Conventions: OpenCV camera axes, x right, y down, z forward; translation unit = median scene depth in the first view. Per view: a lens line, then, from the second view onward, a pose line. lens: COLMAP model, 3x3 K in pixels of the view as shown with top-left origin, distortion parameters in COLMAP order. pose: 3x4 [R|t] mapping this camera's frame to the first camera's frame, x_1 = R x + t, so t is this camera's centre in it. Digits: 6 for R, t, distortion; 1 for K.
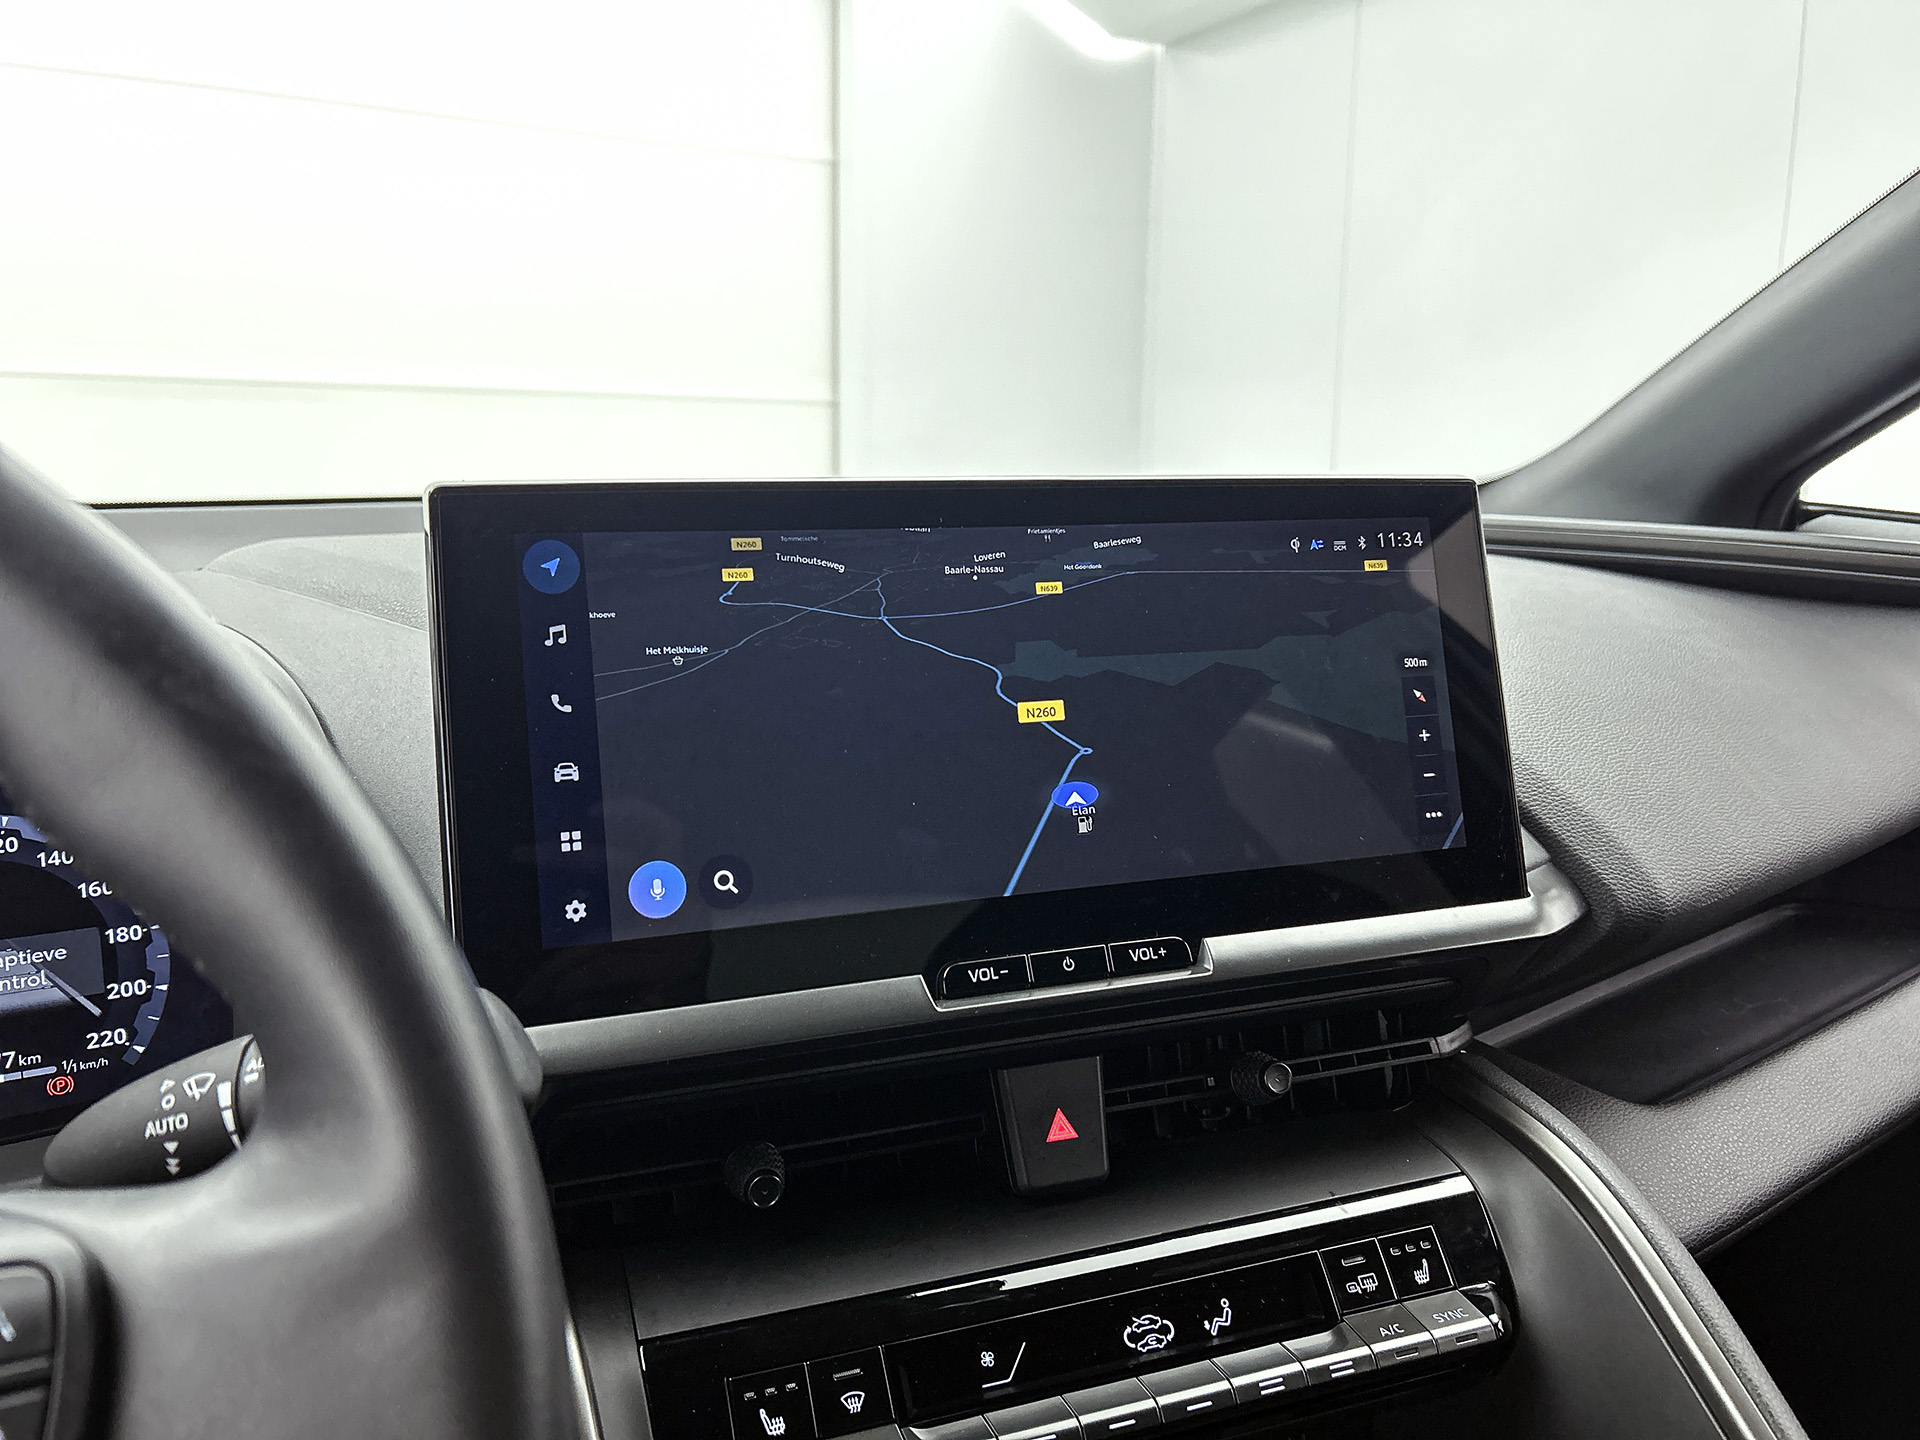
lens RADIAL K [[1448.5, 0, 959.4], [0, 1448.5, 718.0], [0, 0, 1]] dist [0.038803, -0.053467]
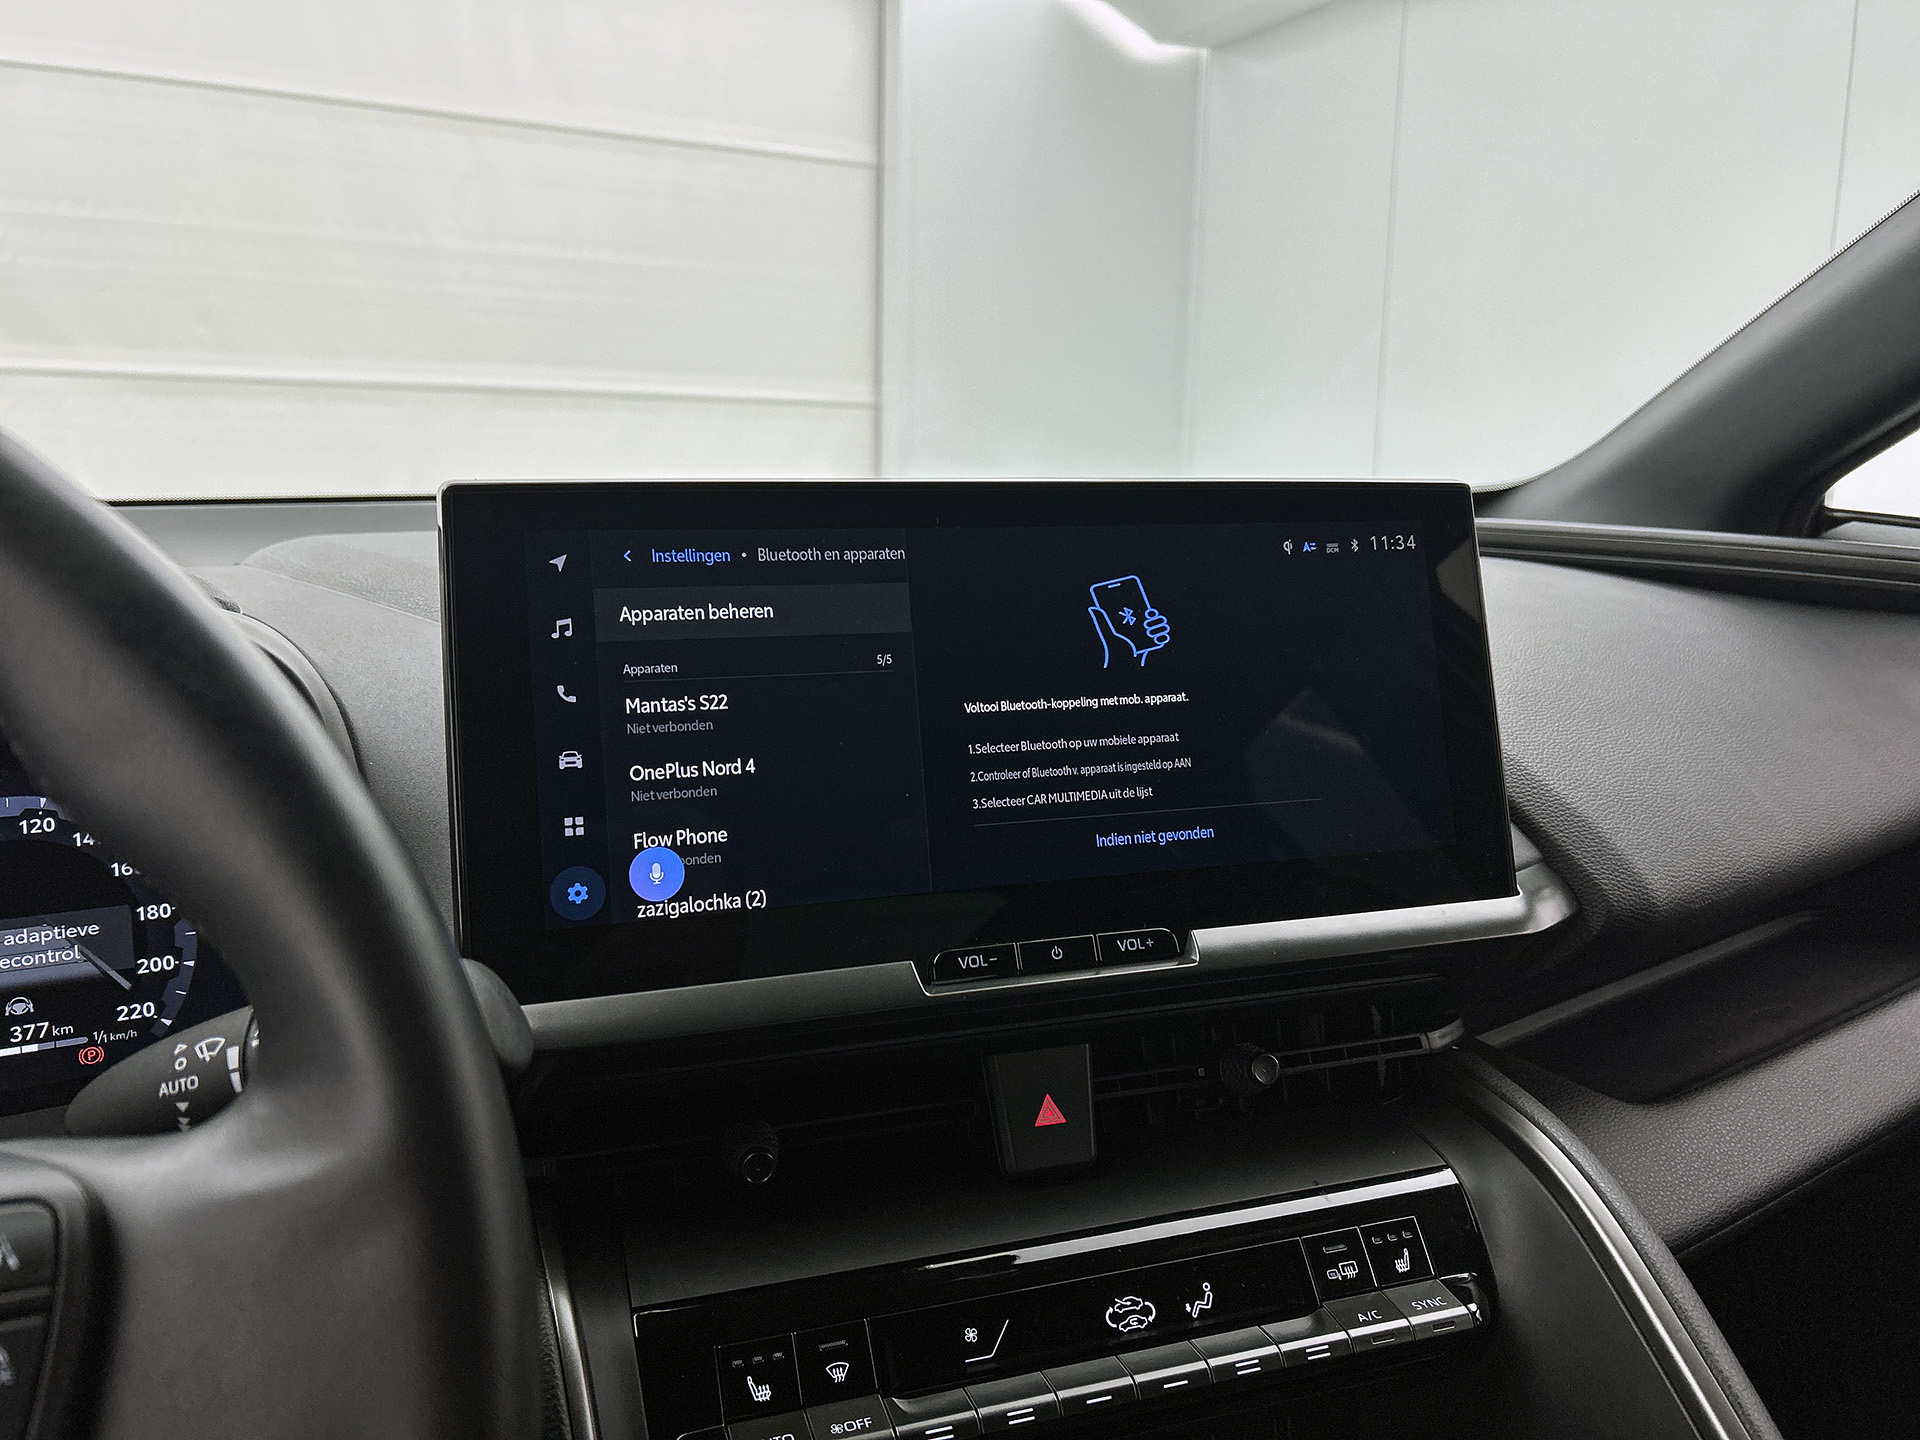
lens RADIAL K [[1448.5, 0, 960.5], [0, 1448.5, 713.5], [0, 0, 1]] dist [0.038803, -0.053467]
pose [[0.999533, 0.009695, -0.028970, 0.034691], [-0.009826, 0.999942, -0.004368, 0.005151], [0.028926, 0.004651, 0.999571, -0.029113]]
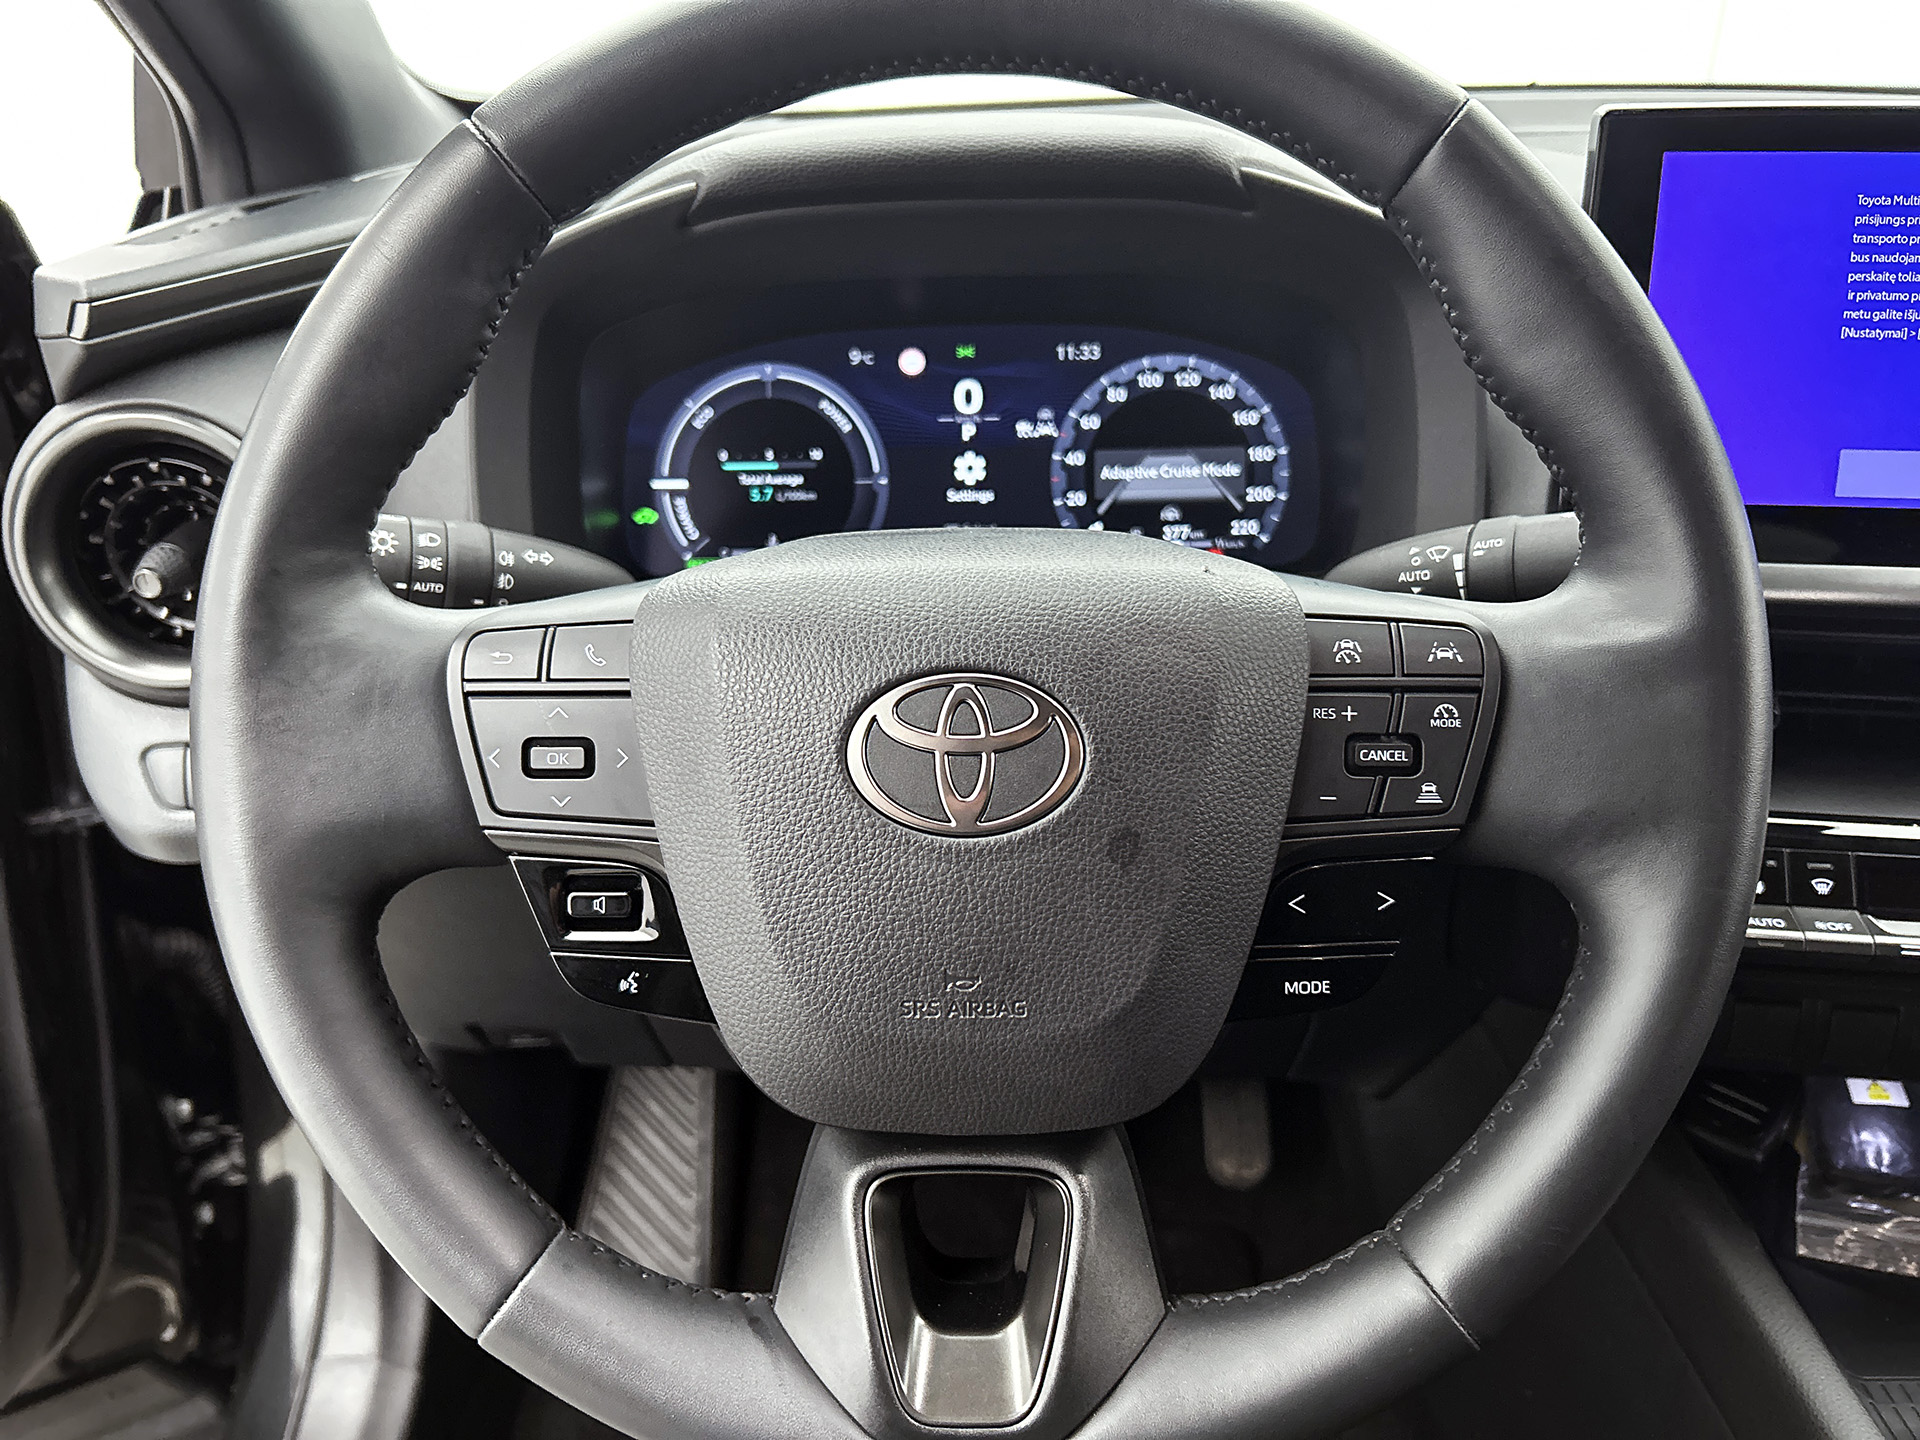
lens RADIAL K [[1448.5, 0, 950.1], [0, 1448.5, 733.2], [0, 0, 1]] dist [0.038803, -0.053467]
pose [[0.872897, 0.200284, -0.444902, -0.173105], [-0.066568, 0.952223, 0.298060, 0.011041], [0.483343, -0.230560, 0.844525, -0.363012]]
